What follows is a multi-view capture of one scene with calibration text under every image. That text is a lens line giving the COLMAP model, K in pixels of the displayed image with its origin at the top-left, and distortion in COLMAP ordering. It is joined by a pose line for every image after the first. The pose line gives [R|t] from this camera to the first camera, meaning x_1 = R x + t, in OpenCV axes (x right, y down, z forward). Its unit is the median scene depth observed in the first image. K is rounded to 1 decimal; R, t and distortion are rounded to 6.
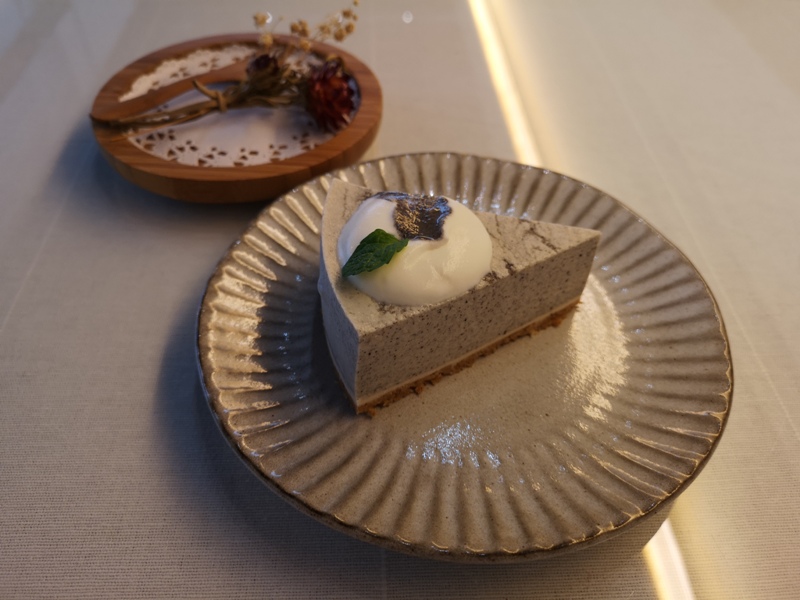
lens RADIAL K [[675.6, 0, 400.0], [0, 675.6, 300.0], [0, 0, 1]] dist [0.048818, -0.126503]
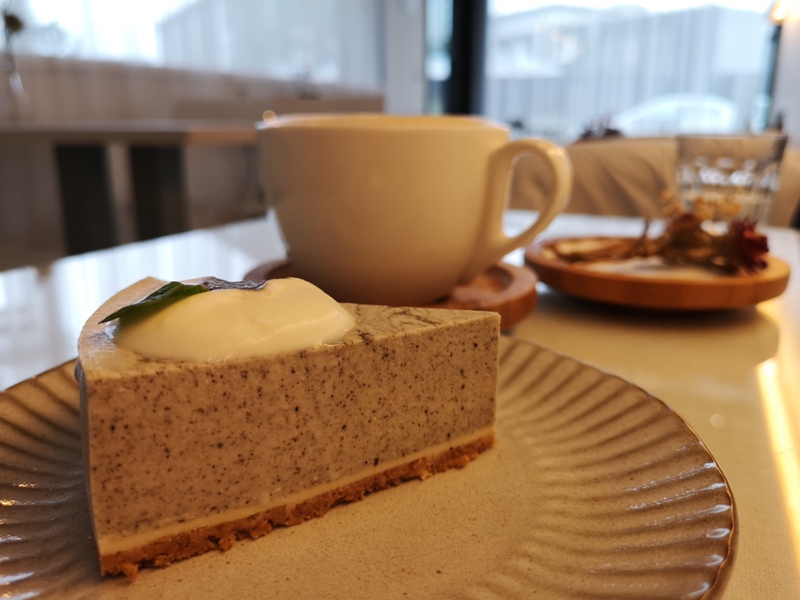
lens RADIAL K [[675.6, 0, 400.0], [0, 675.6, 300.0], [0, 0, 1]] dist [0.048818, -0.126503]
pose [[0.999150, -0.029314, 0.028995, 0.172307], [0.040226, 0.847406, -0.529419, 0.275740], [-0.009051, 0.530135, 0.847865, 0.379982]]
